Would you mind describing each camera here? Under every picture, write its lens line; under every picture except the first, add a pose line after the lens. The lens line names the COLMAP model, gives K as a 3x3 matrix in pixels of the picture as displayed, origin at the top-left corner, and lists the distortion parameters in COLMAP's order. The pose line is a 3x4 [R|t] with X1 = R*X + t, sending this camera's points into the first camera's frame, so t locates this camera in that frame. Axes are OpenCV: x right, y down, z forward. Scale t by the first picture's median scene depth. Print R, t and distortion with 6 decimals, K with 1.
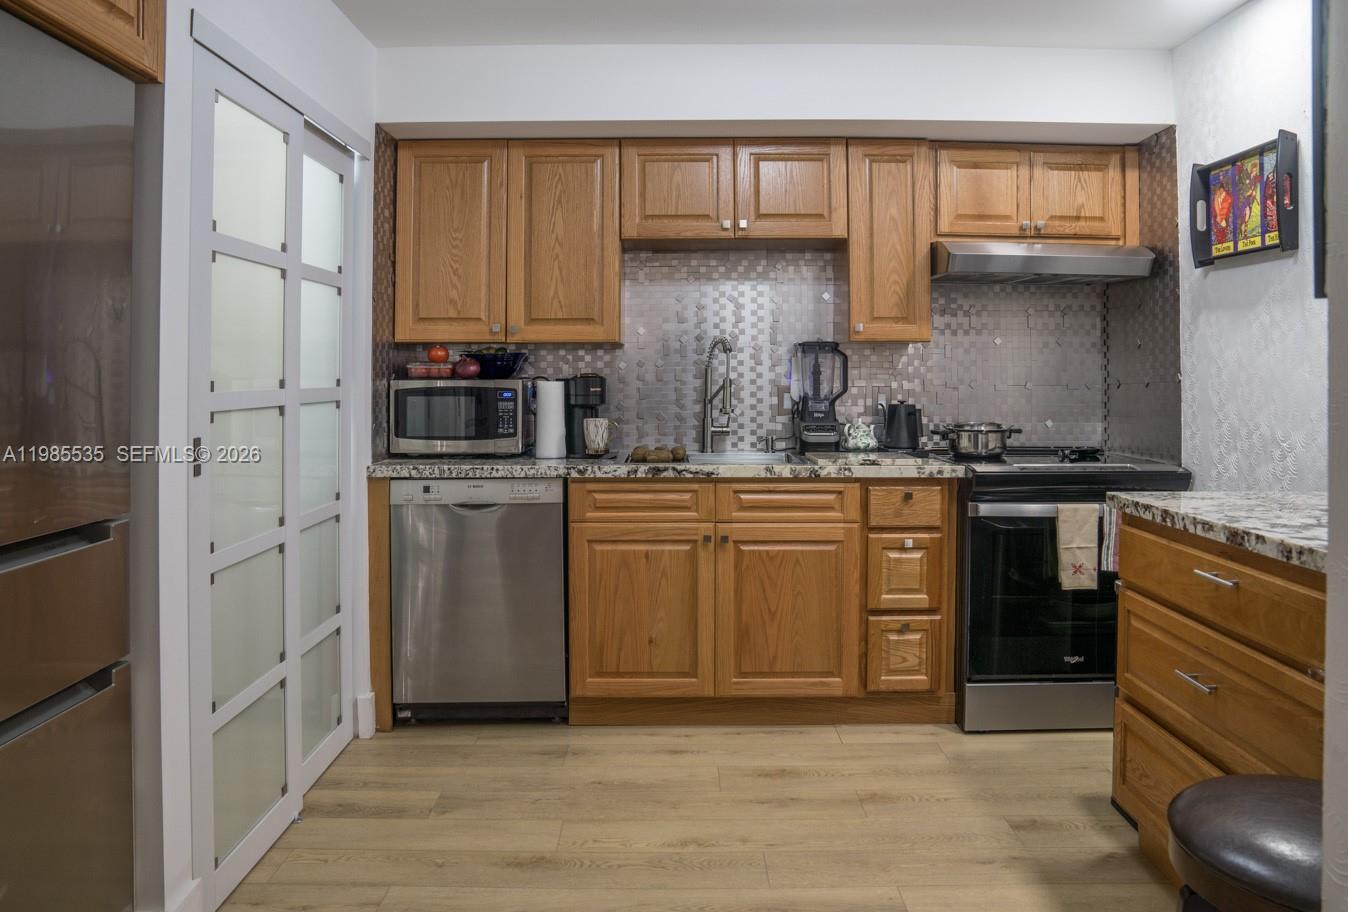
lens RADIAL K [[990.6, 0, 668.6], [0, 990.6, 361.1], [0, 0, 1]] dist [-0.109699, 0.086861]
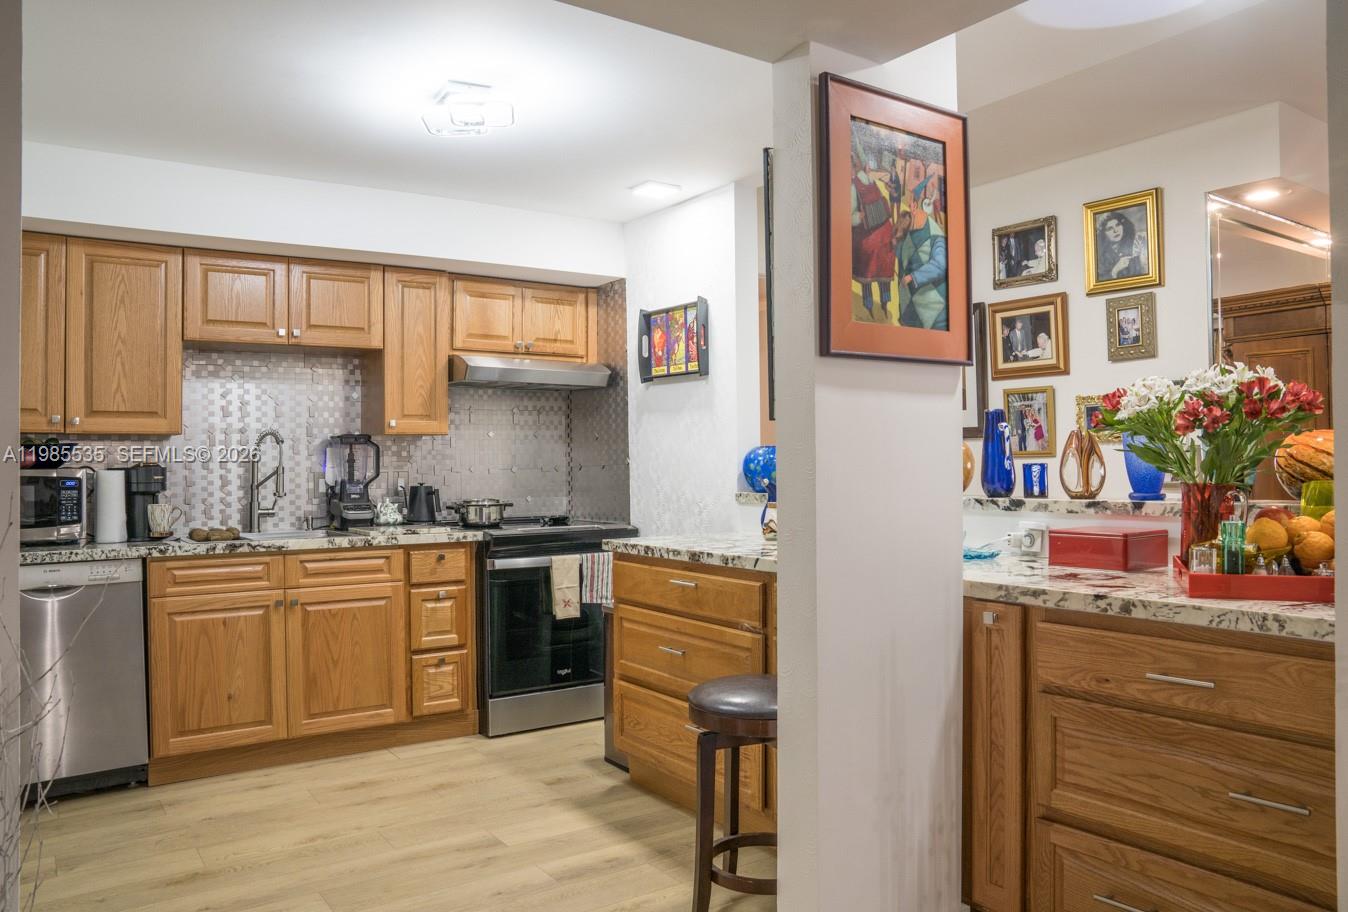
lens RADIAL K [[996.6, 0, 674.0], [0, 996.6, 456.0], [0, 0, 1]] dist [-0.117561, 0.086842]
pose [[0.823531, -0.006724, 0.567231, -0.226333], [0.004249, 0.999975, 0.005684, 0.001668], [-0.567255, -0.002271, 0.823539, -0.211290]]
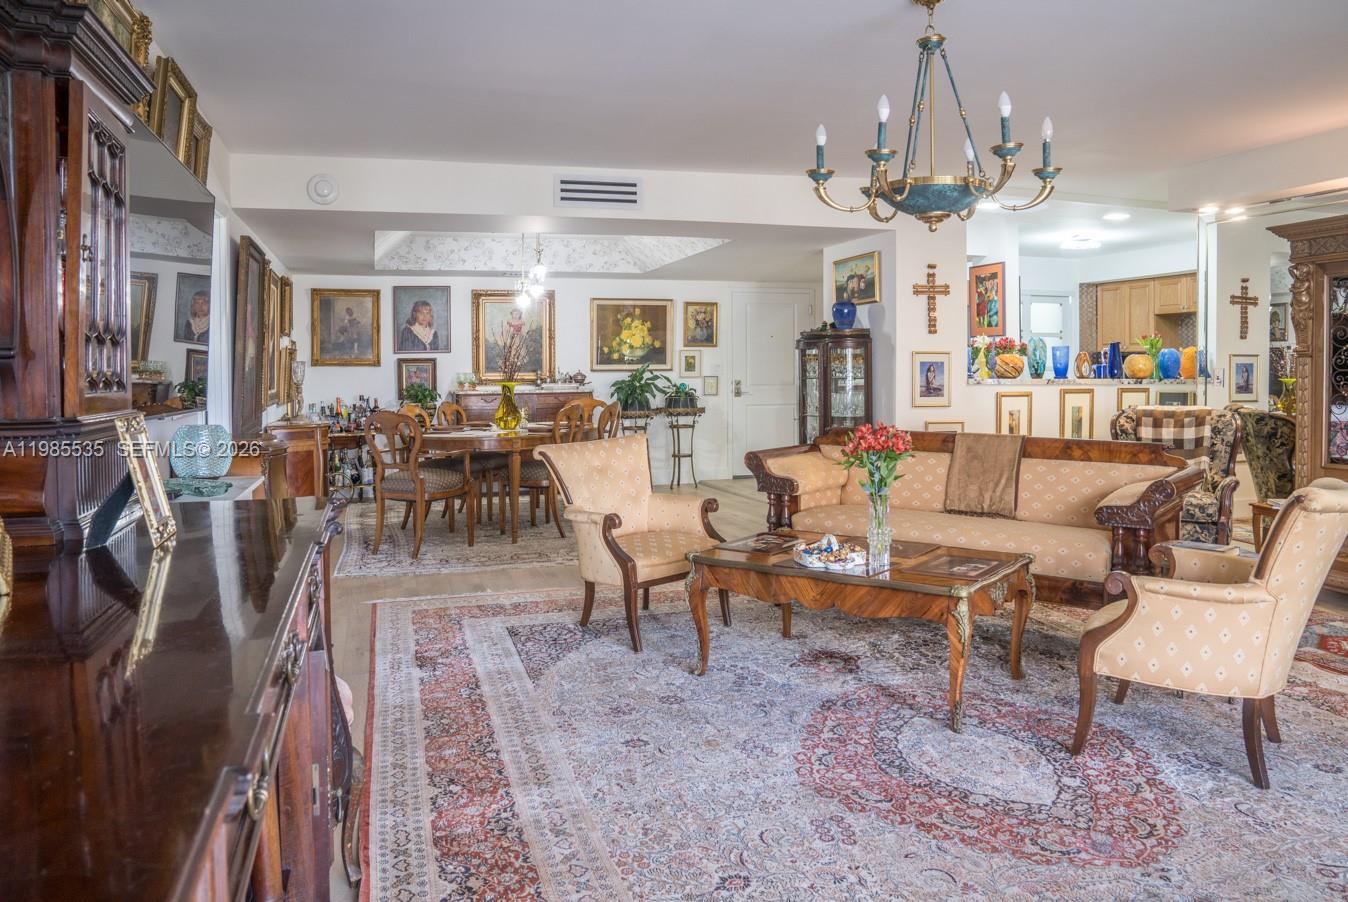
lens RADIAL K [[953.8, 0, 673.3], [0, 953.8, 418.0], [0, 0, 1]] dist [-0.079618, 0.086599]
pose [[0.286306, 0.050181, -0.956823, 2.286224], [0.017324, 0.998193, 0.057535, -0.004914], [0.957982, -0.033049, 0.284919, -1.167280]]
